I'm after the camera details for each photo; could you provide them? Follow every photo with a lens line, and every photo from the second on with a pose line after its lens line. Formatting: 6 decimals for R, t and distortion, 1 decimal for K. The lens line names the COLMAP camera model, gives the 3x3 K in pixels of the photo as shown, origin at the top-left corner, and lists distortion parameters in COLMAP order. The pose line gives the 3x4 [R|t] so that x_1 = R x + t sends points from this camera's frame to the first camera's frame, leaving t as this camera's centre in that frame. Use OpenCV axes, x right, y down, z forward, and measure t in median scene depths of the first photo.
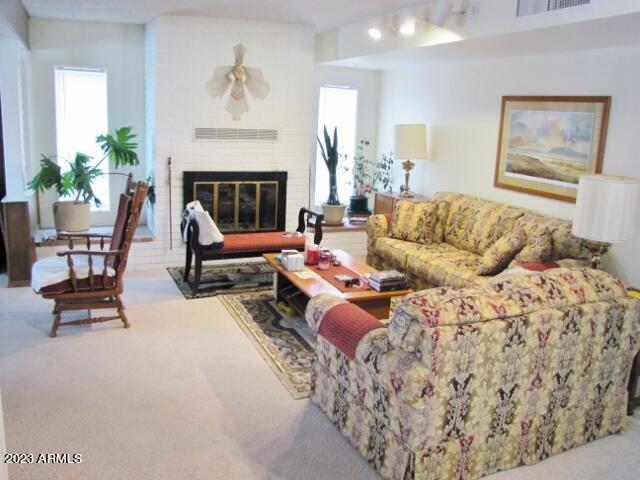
lens RADIAL K [[538.4, 0, 323.8], [0, 538.4, 240.0], [0, 0, 1]] dist [-0.181329, 0.158092]
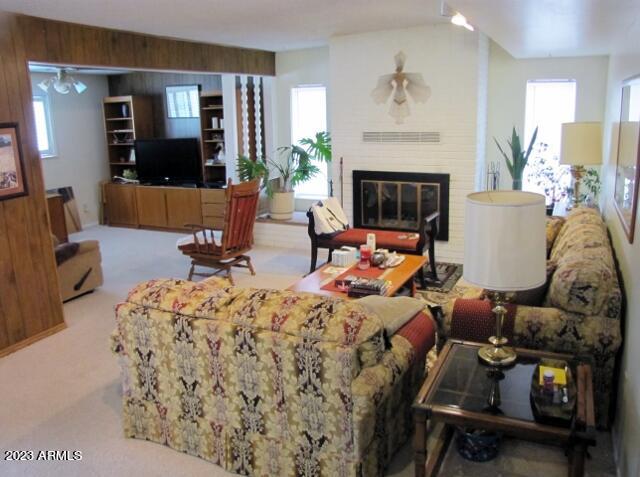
lens RADIAL K [[538.4, 0, 325.2], [0, 538.4, 238.3], [0, 0, 1]] dist [-0.181329, 0.158092]
pose [[0.635271, 0.122301, -0.762544, 0.618246], [-0.114134, 0.991407, 0.063923, -0.053560], [0.763809, 0.046424, 0.643771, 0.226708]]
